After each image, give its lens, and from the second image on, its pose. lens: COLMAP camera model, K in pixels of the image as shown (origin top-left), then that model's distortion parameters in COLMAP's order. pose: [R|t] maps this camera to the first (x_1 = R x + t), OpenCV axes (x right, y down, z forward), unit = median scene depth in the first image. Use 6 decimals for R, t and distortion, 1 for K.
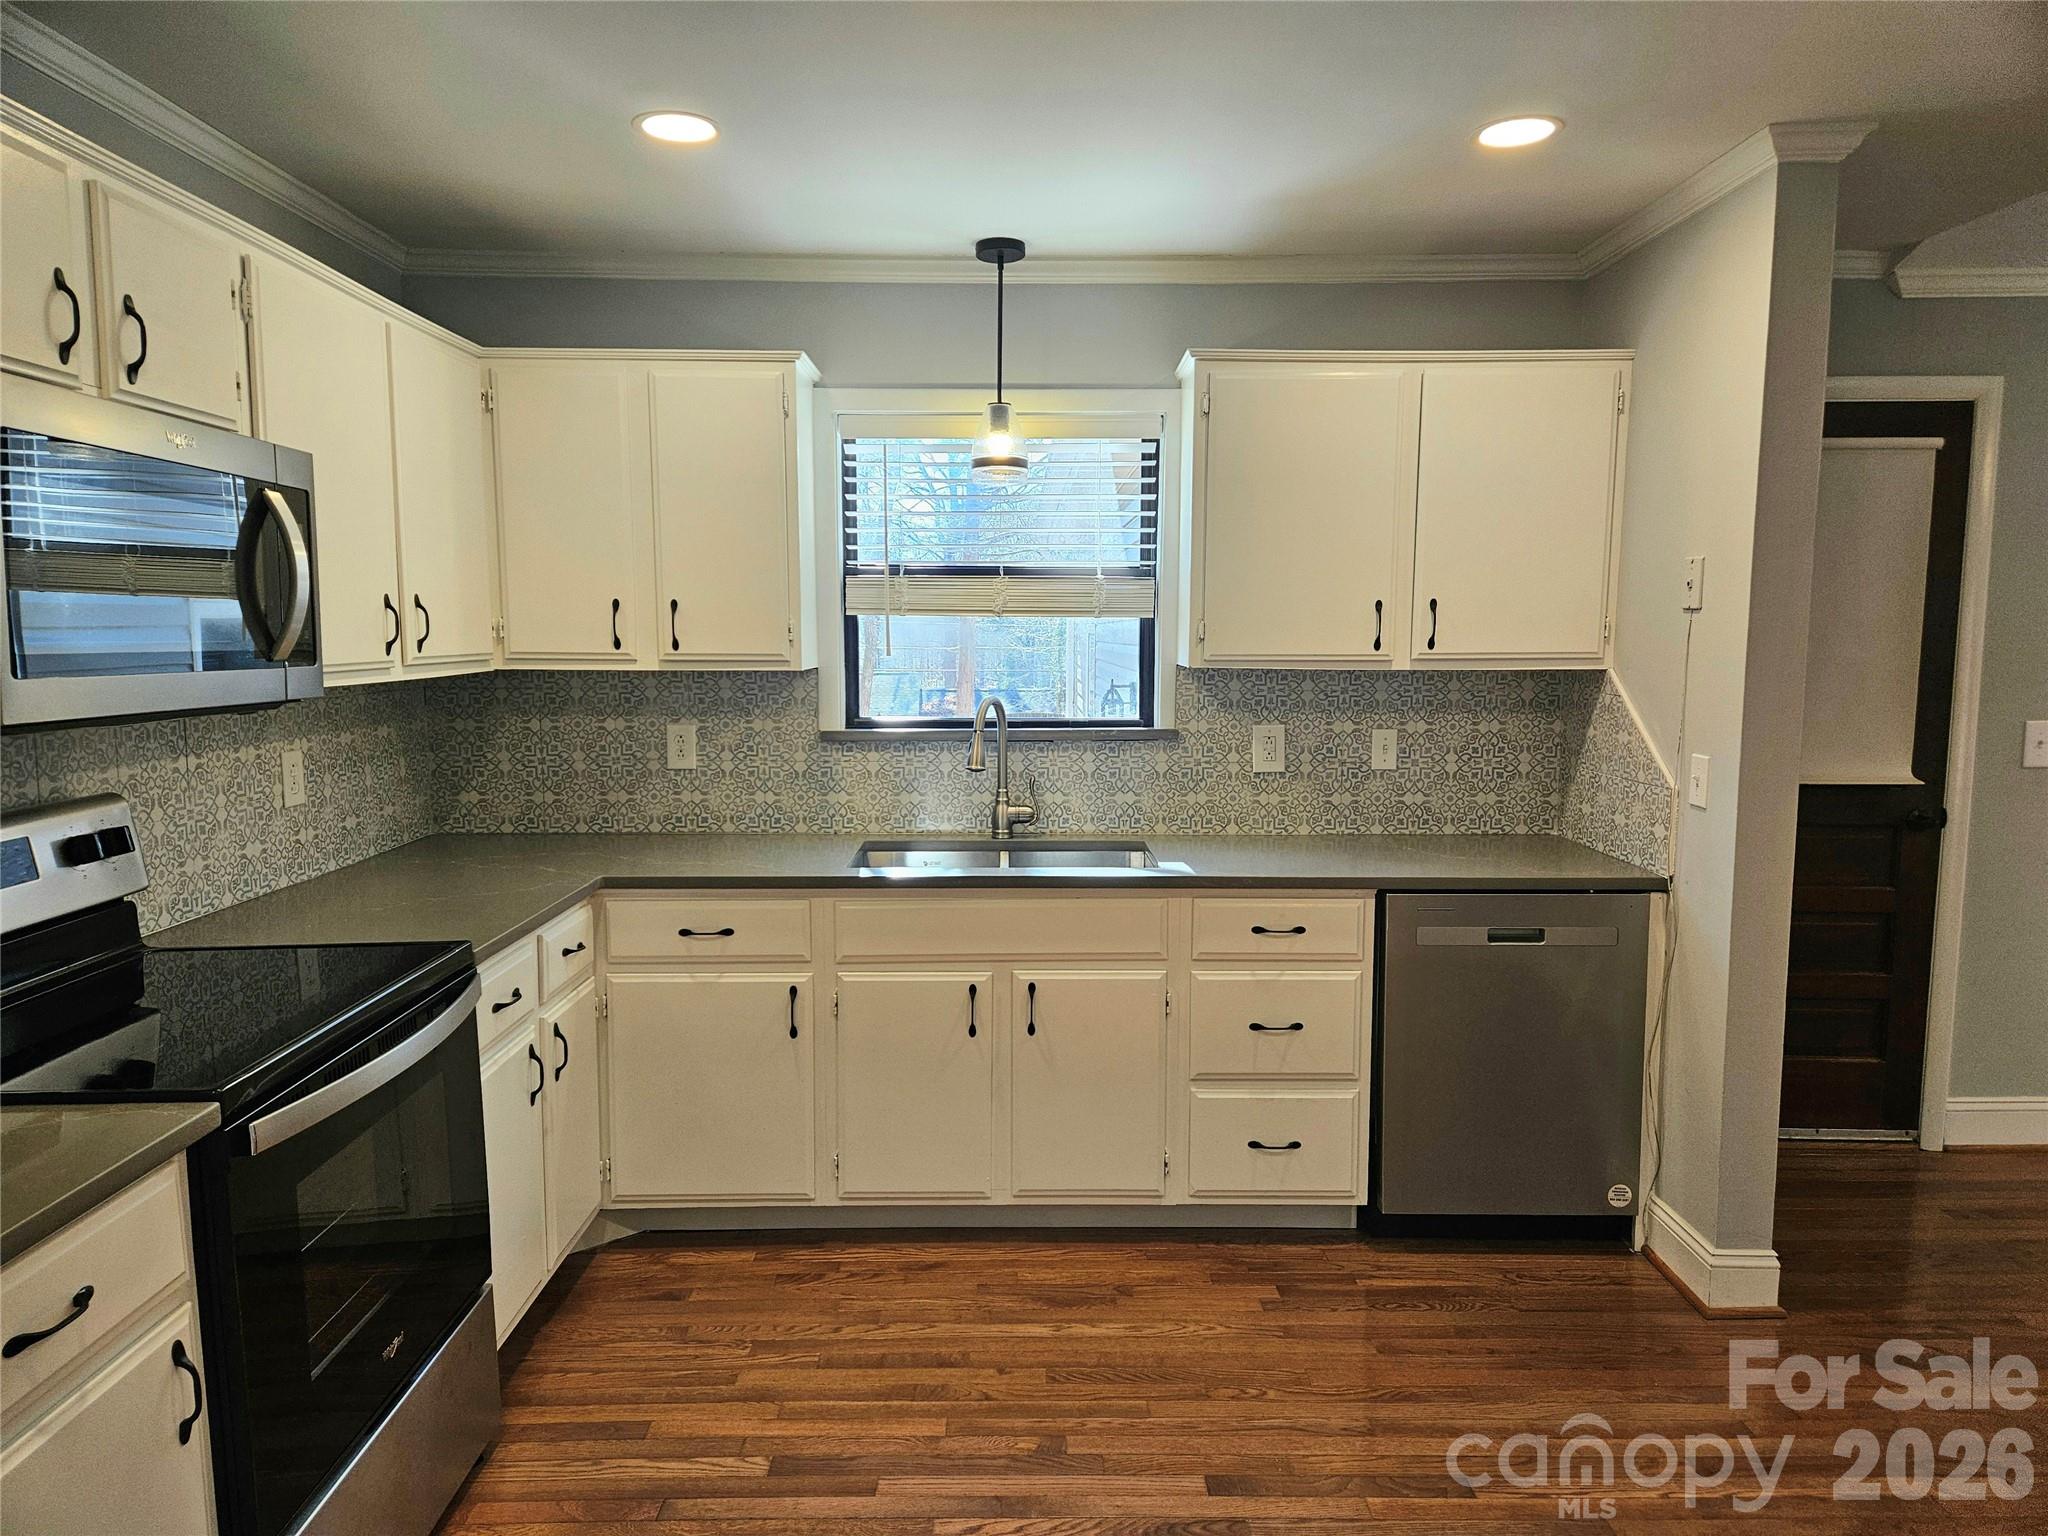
lens RADIAL K [[1362.4, 0, 1027.6], [0, 1362.4, 776.2], [0, 0, 1]] dist [0.074994, -0.054245]
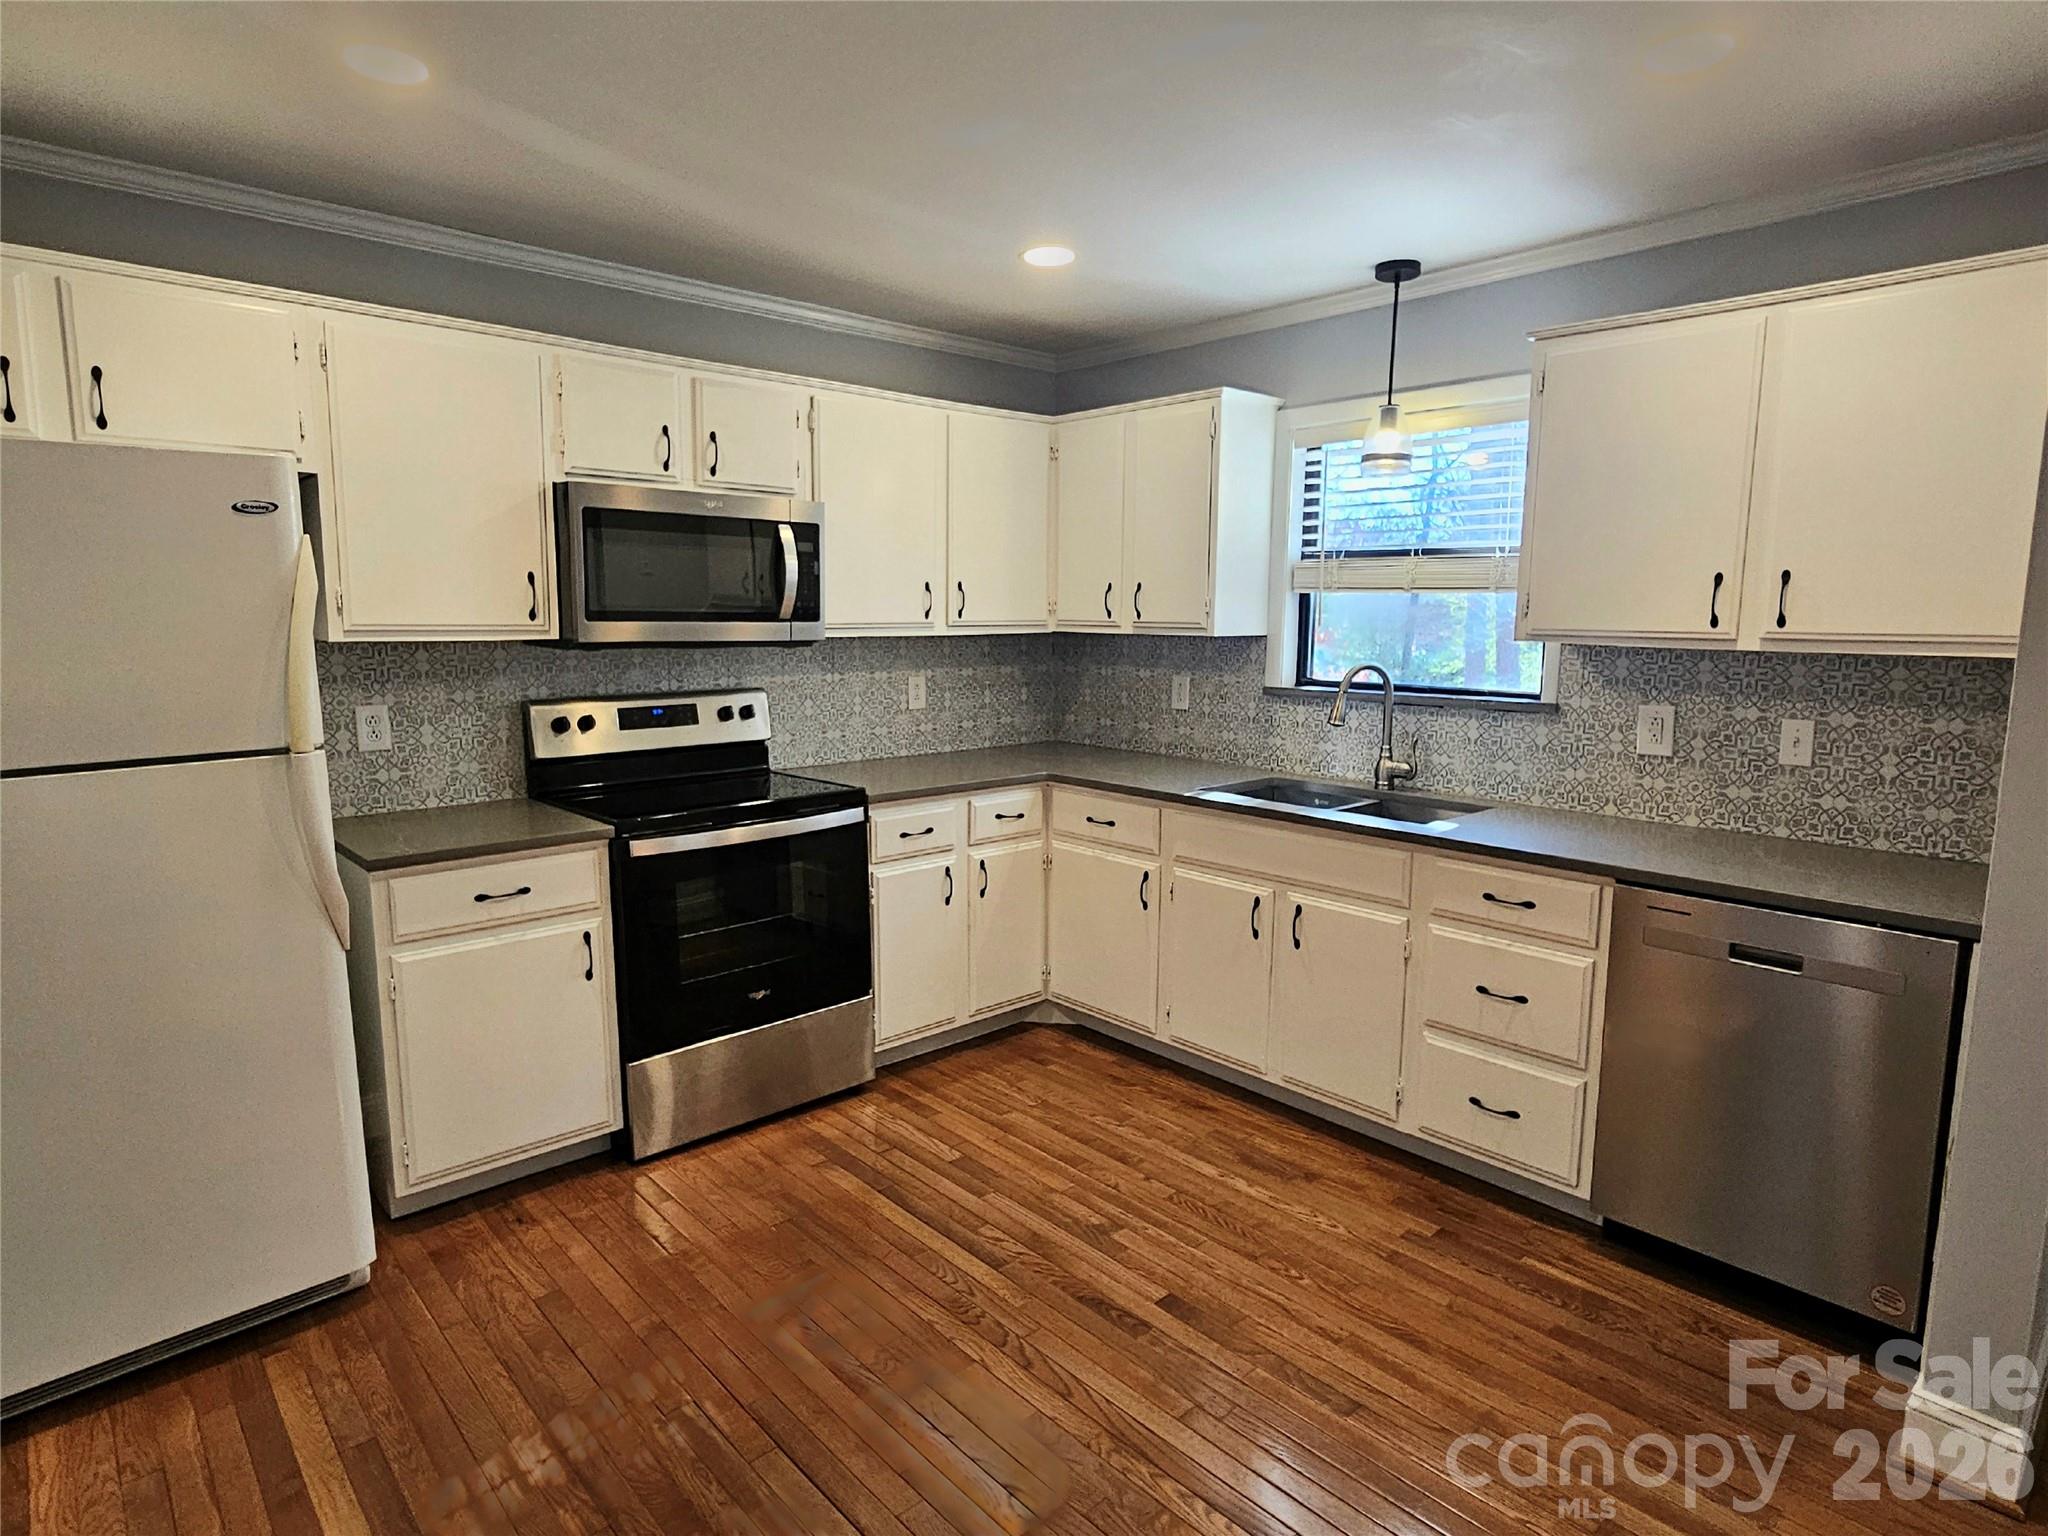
lens RADIAL K [[1141.9, 0, 1020.7], [0, 1141.9, 758.5], [0, 0, 1]] dist [-0.006803, 0.000669]
pose [[0.659693, 0.101348, -0.744670, 0.541970], [-0.087414, 0.994488, 0.057908, -0.009260], [0.746434, 0.026893, 0.664915, 0.158079]]
